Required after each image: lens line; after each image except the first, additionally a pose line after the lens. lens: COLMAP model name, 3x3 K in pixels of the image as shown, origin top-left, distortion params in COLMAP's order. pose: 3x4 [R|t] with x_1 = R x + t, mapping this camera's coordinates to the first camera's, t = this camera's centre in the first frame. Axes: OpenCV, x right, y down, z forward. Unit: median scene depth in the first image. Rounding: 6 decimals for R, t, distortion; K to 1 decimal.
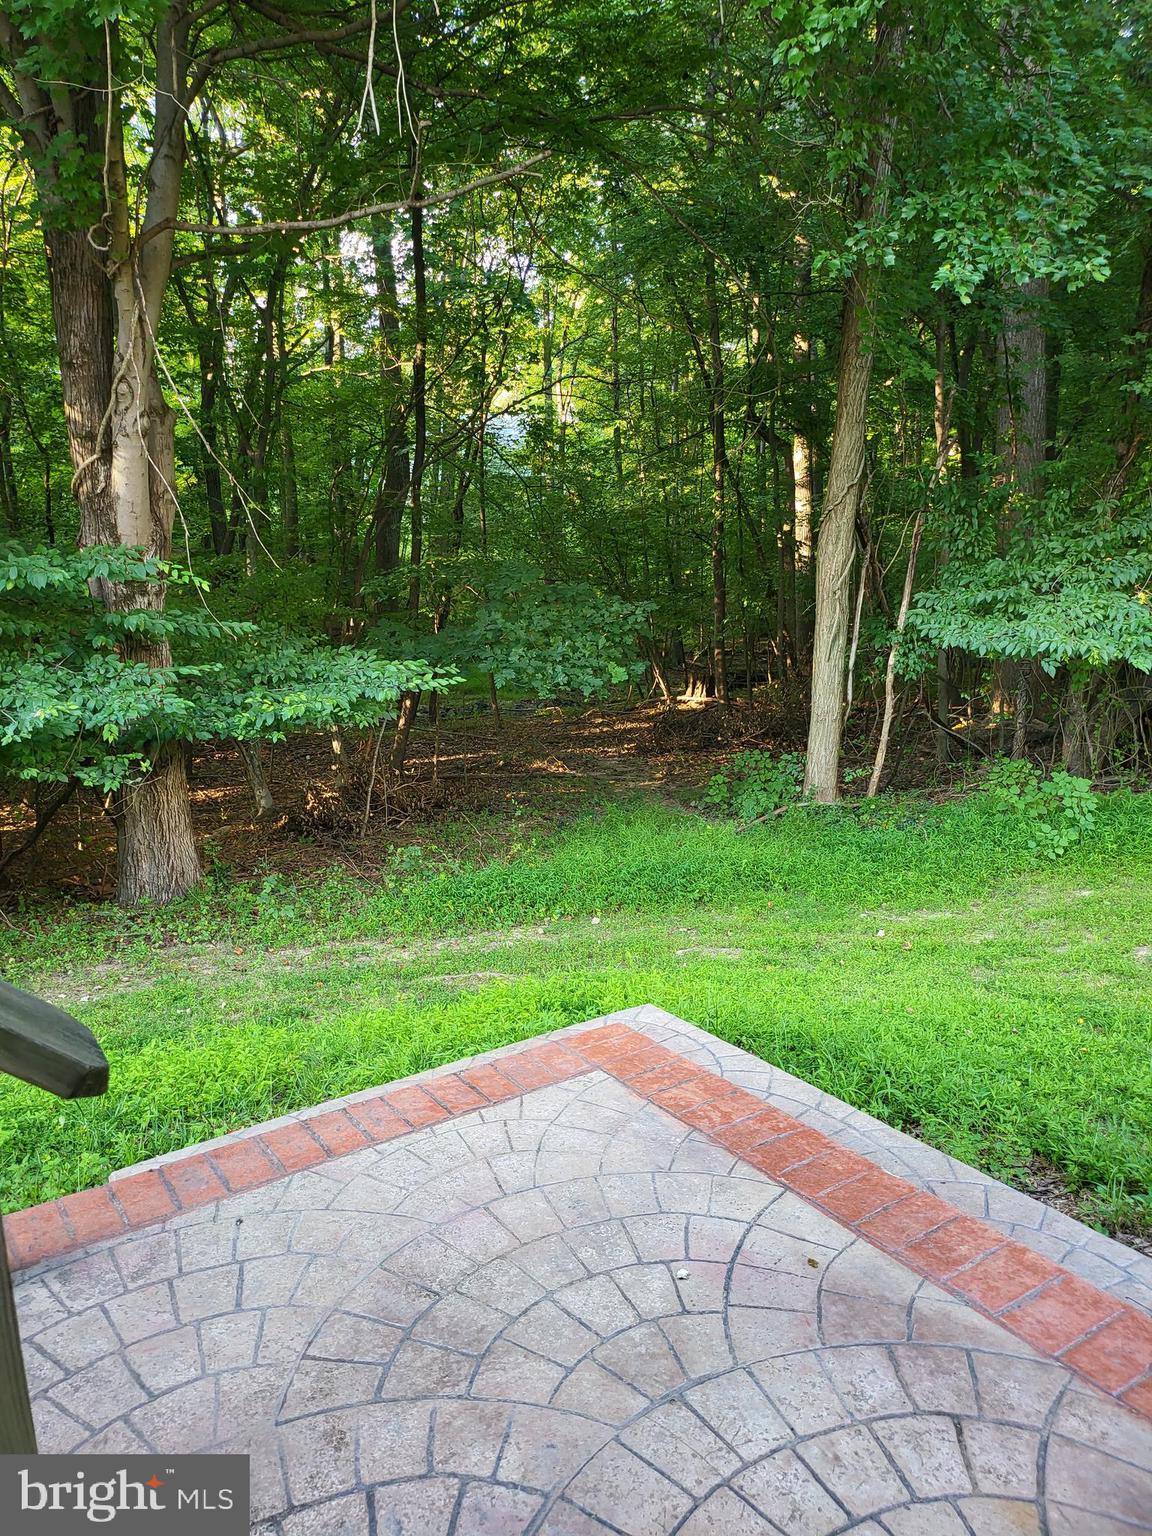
lens RADIAL K [[1090.7, 0, 576.2], [0, 1090.7, 765.7], [0, 0, 1]] dist [0.050702, -0.027935]
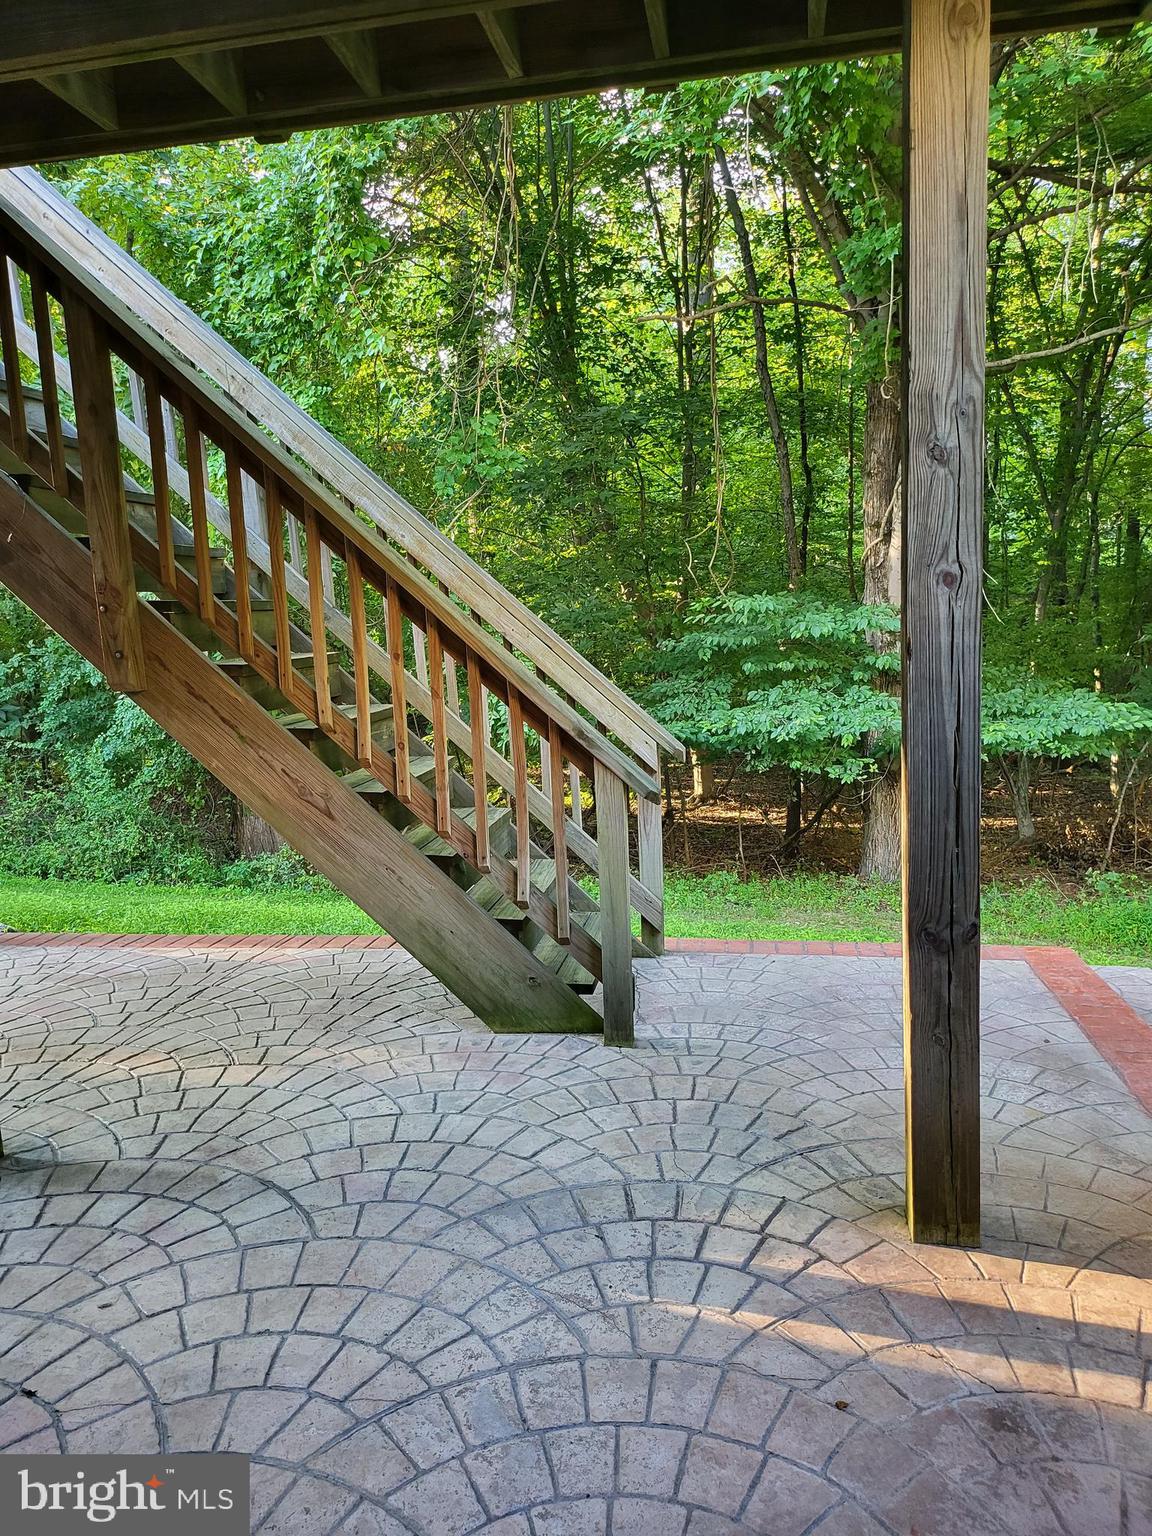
lens RADIAL K [[1090.7, 0, 576.7], [0, 1090.7, 768.7], [0, 0, 1]] dist [0.050702, -0.027935]
pose [[0.737308, 0.097451, -0.668491, 0.226946], [-0.119930, 0.992704, 0.012438, 0.026381], [0.664826, 0.071002, 0.743616, -0.231992]]
